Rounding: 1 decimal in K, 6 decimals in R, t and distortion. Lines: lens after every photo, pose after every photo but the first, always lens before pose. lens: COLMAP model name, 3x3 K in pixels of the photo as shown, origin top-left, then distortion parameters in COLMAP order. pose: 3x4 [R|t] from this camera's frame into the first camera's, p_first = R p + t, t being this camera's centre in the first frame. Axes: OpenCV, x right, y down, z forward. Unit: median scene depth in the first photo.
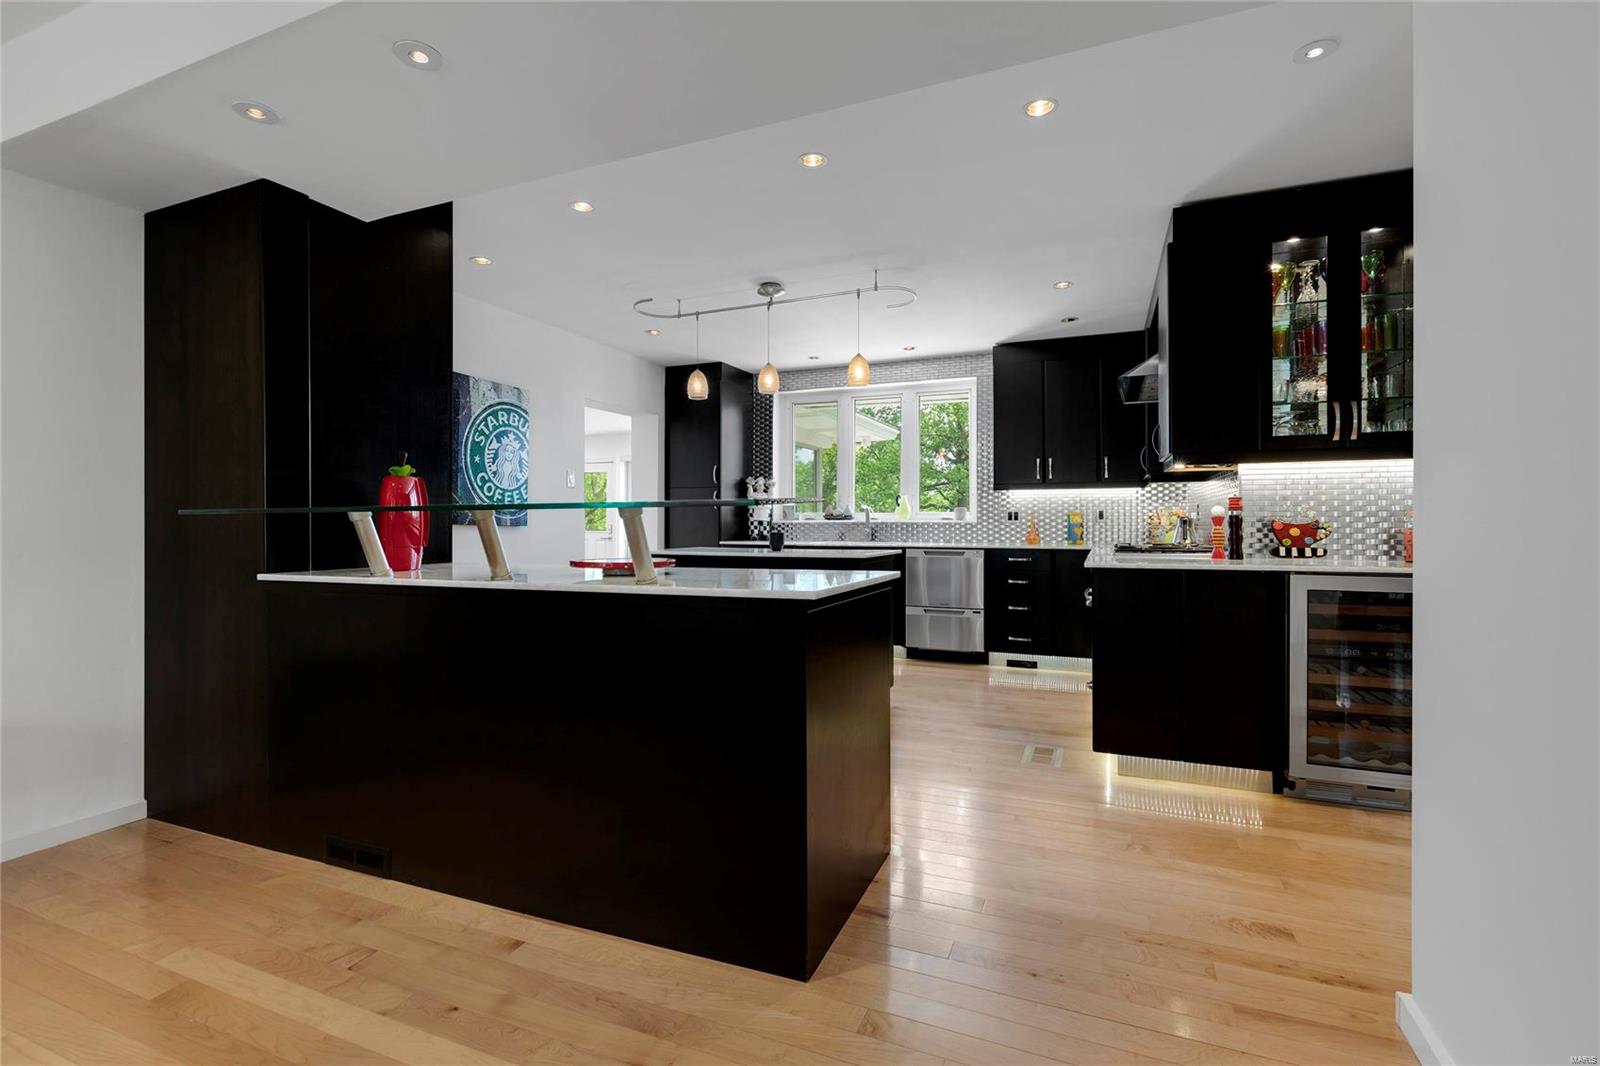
lens RADIAL K [[738.2, 0, 792.9], [0, 738.2, 531.6], [0, 0, 1]] dist [-0.002435, -0.000151]
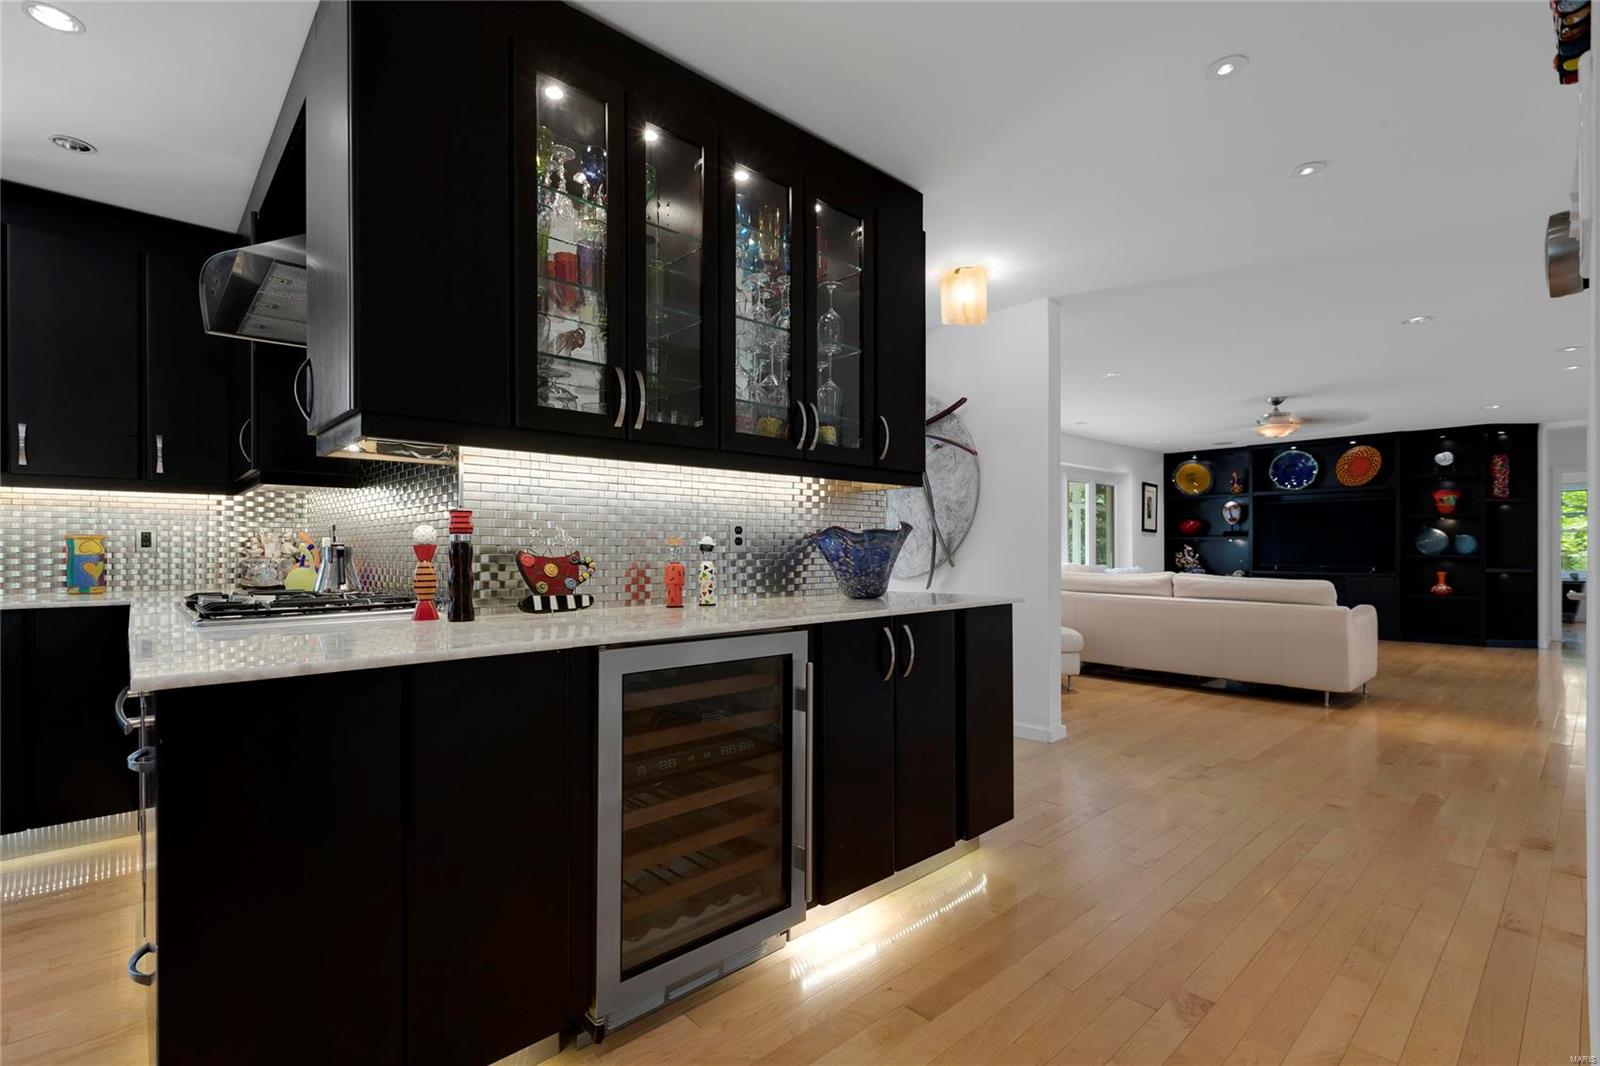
lens RADIAL K [[738.2, 0, 792.9], [0, 738.2, 531.6], [0, 0, 1]] dist [-0.002435, -0.000151]
pose [[0.420088, 0.021007, 0.907240, 0.192287], [0.012176, 0.999512, -0.028781, -0.010937], [-0.907402, 0.023137, 0.419627, 0.527842]]
